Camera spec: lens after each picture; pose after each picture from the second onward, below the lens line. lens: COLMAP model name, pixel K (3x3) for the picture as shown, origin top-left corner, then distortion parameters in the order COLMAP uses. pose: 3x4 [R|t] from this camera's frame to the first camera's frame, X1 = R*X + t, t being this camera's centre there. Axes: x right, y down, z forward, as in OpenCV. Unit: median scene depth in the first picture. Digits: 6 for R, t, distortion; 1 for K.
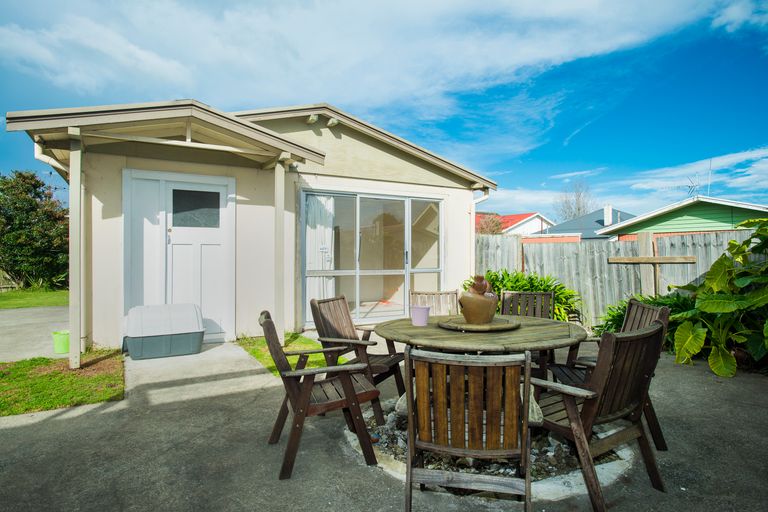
lens RADIAL K [[444.4, 0, 389.7], [0, 444.4, 252.6], [0, 0, 1]] dist [-0.042740, 0.034723]
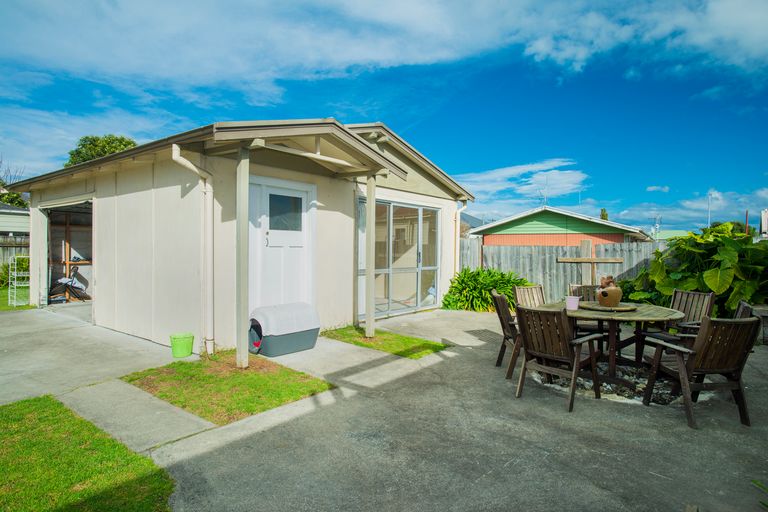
lens RADIAL K [[444.4, 0, 389.7], [0, 444.4, 252.6], [0, 0, 1]] dist [-0.042740, 0.034723]
pose [[0.929685, 0.006440, 0.368300, -0.524663], [-0.012822, 0.999807, 0.014885, -0.020650], [-0.368133, -0.018560, 0.929588, -0.069648]]
